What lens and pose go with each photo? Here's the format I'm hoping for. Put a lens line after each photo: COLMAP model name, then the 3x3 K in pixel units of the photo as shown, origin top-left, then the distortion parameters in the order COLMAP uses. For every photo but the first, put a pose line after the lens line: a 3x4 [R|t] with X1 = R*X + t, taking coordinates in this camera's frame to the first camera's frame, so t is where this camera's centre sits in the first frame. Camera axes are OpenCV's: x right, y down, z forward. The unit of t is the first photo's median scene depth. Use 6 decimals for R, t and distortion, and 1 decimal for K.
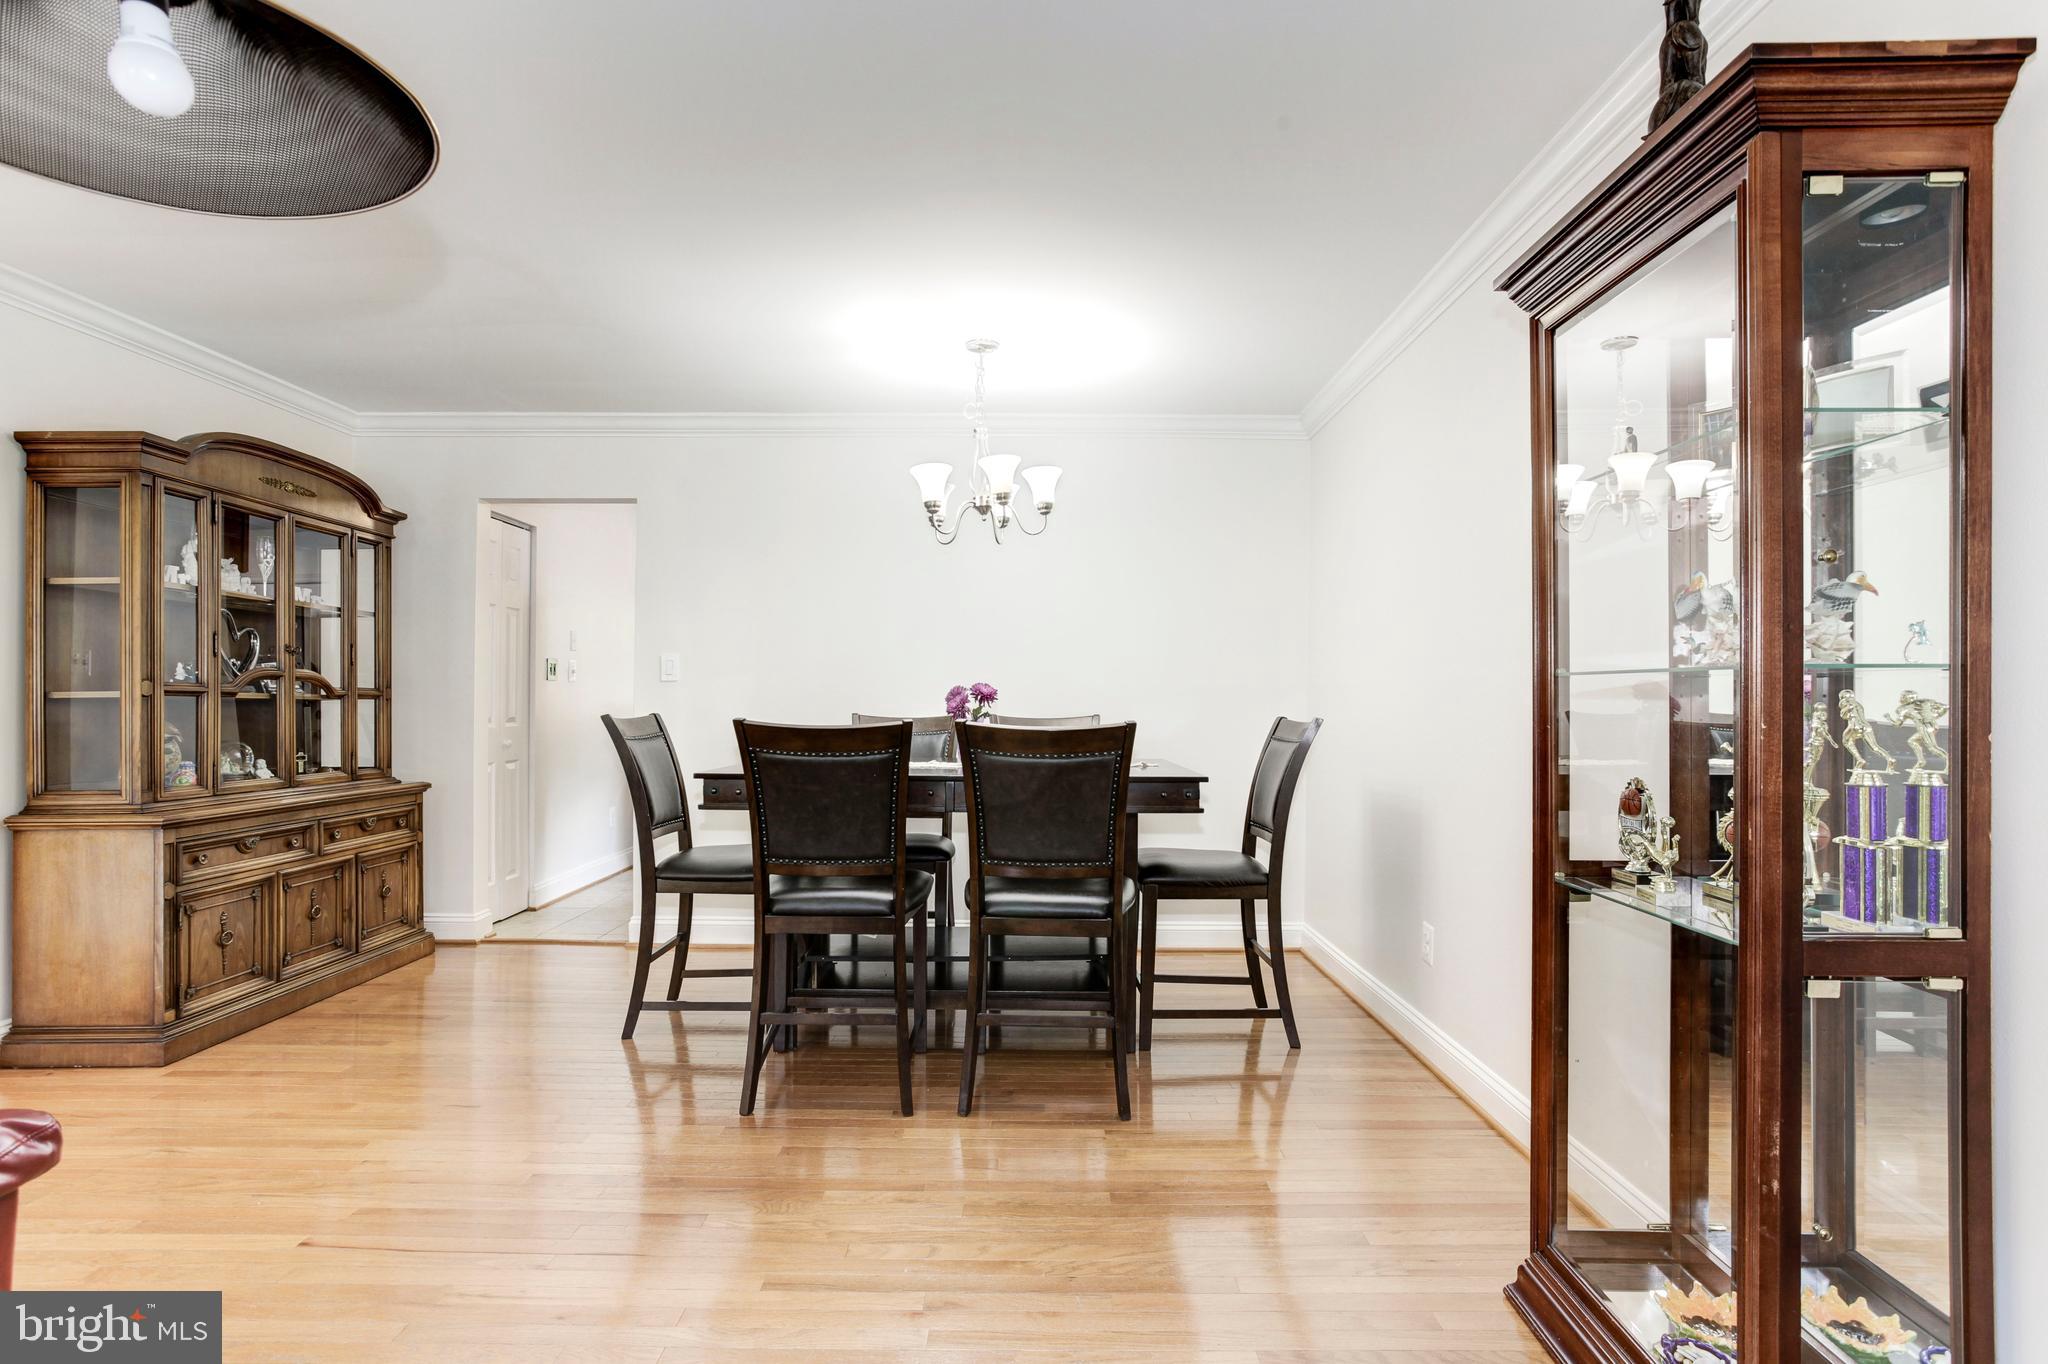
lens RADIAL K [[1023.9, 0, 1034.5], [0, 1023.9, 698.9], [0, 0, 1]] dist [-0.036647, 0.020808]
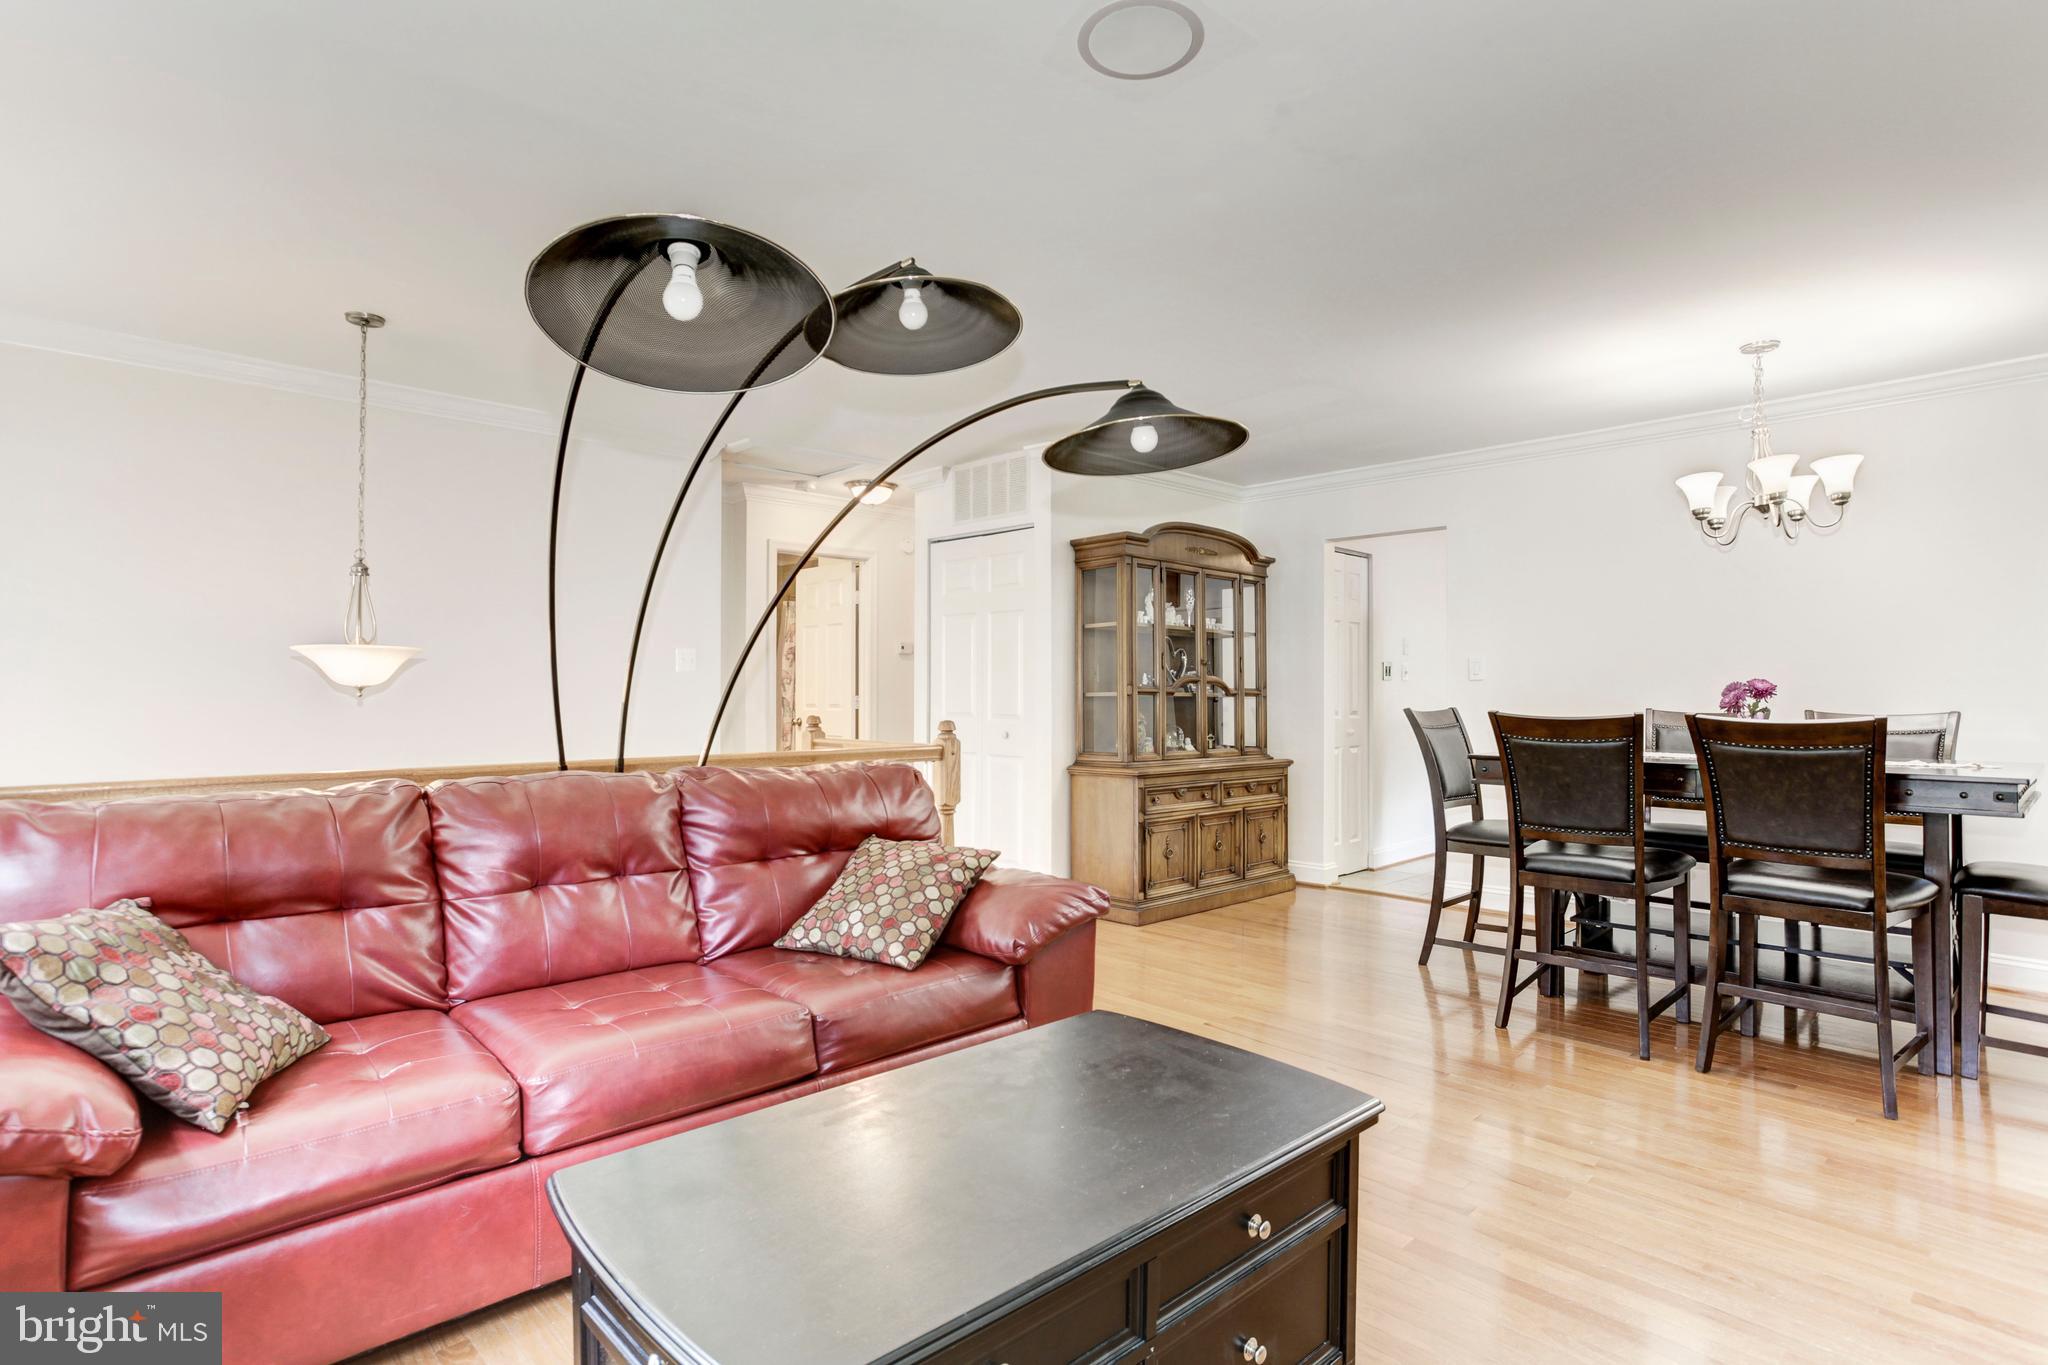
lens RADIAL K [[1023.9, 0, 1018.7], [0, 1023.9, 691.5], [0, 0, 1]] dist [-0.036647, 0.020808]
pose [[0.684021, -0.005898, -0.729439, 0.173258], [0.003310, 0.999982, -0.004982, -0.000785], [0.729455, 0.000993, 0.684028, -0.225666]]
